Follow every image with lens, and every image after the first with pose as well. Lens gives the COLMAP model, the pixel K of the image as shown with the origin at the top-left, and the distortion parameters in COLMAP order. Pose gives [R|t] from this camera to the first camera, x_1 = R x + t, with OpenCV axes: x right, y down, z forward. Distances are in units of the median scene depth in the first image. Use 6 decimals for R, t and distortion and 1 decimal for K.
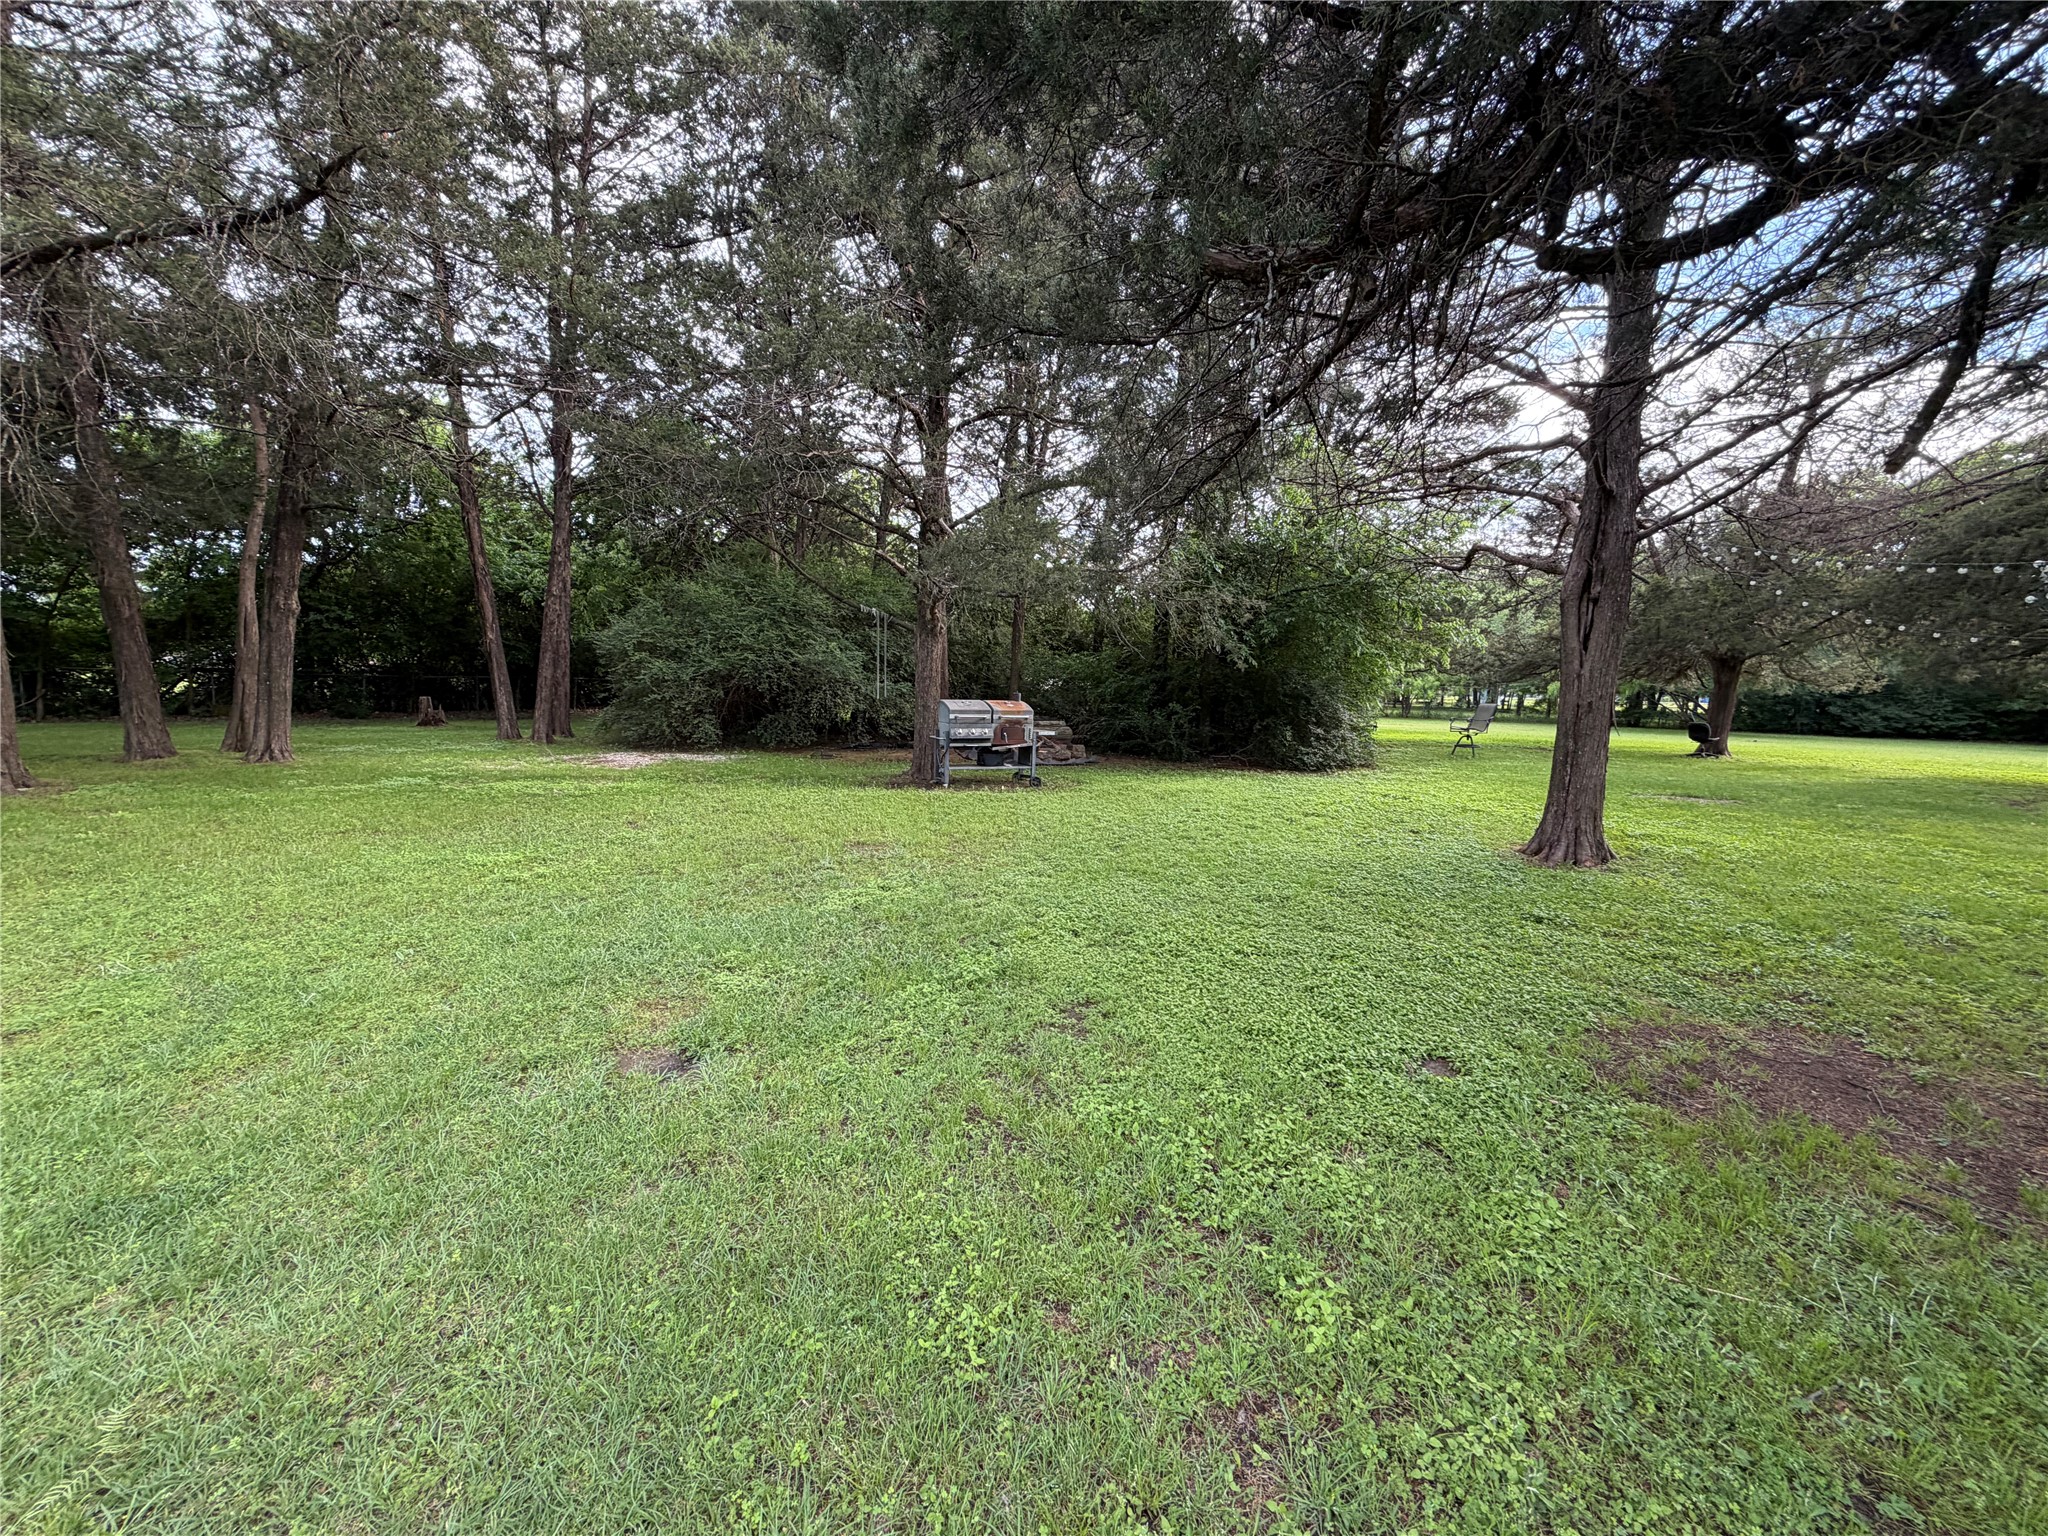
lens RADIAL K [[820.7, 0, 1027.3], [0, 820.7, 760.1], [0, 0, 1]] dist [0.001366, 0.000314]
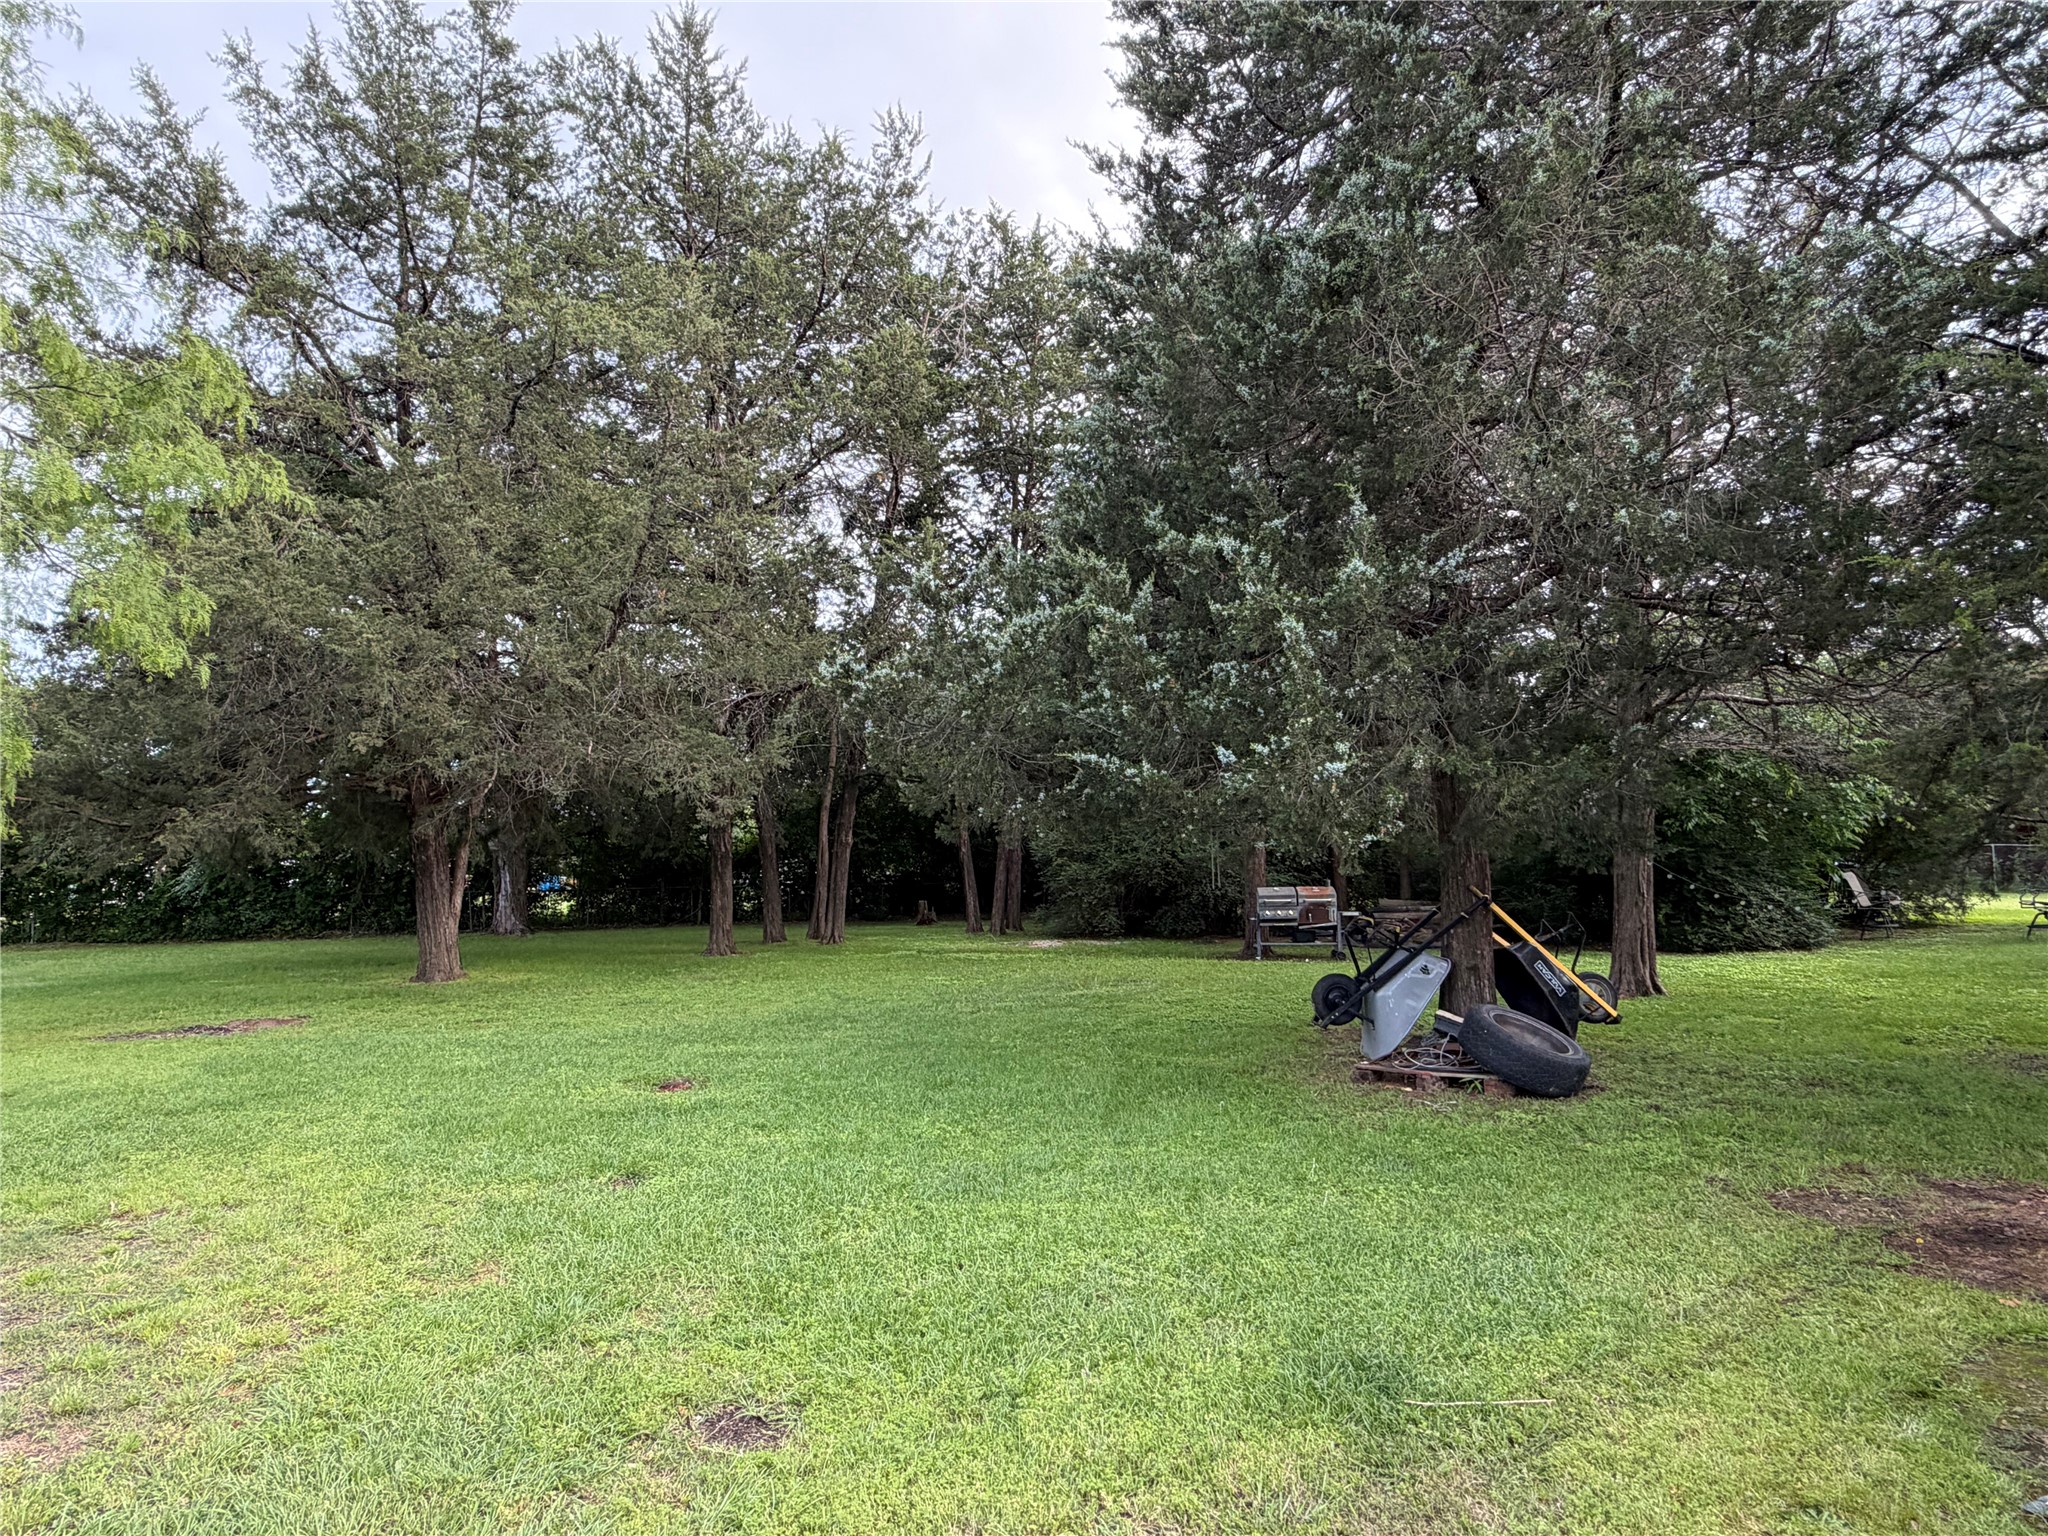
lens RADIAL K [[1194.4, 0, 1022.2], [0, 1194.4, 766.4], [0, 0, 1]] dist [0.007197, 0.001034]
pose [[0.846978, -0.088923, -0.524138, 0.488214], [-0.008922, 0.983395, -0.181257, 0.066340], [0.531553, 0.158197, 0.832121, -0.615659]]
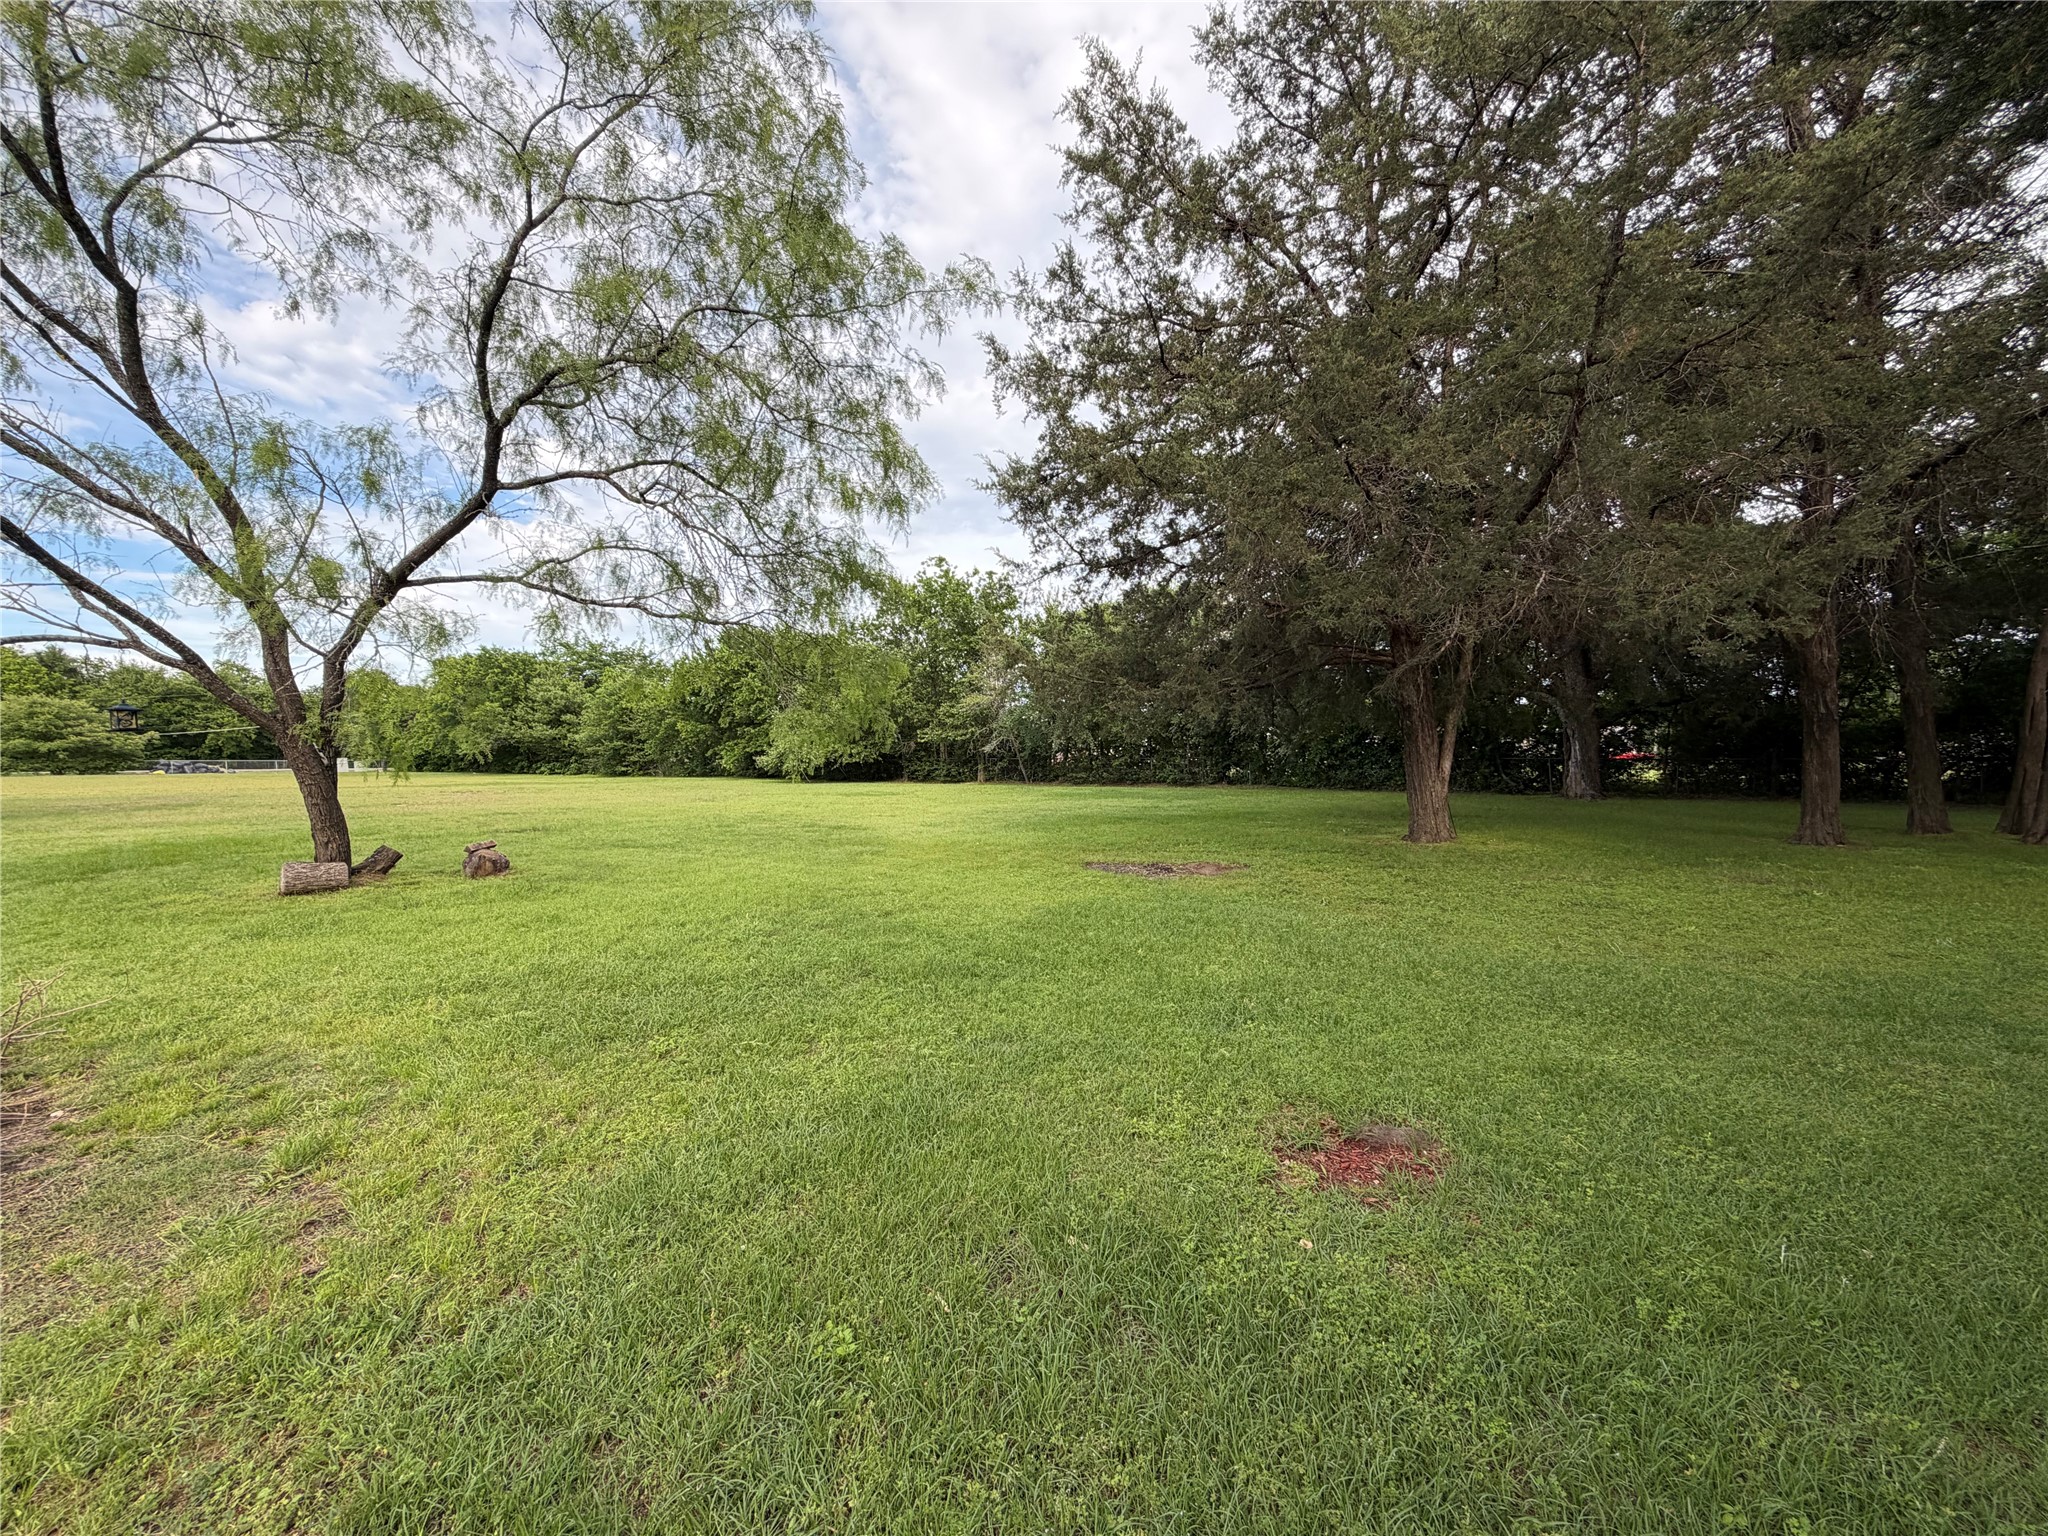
lens RADIAL K [[820.7, 0, 1018.4], [0, 820.7, 764.1], [0, 0, 1]] dist [0.001366, 0.000314]
pose [[-0.067411, -0.016752, -0.997585, 0.159405], [-0.091002, 0.995795, -0.010572, 0.025277], [0.993567, 0.090069, -0.068651, -0.181848]]
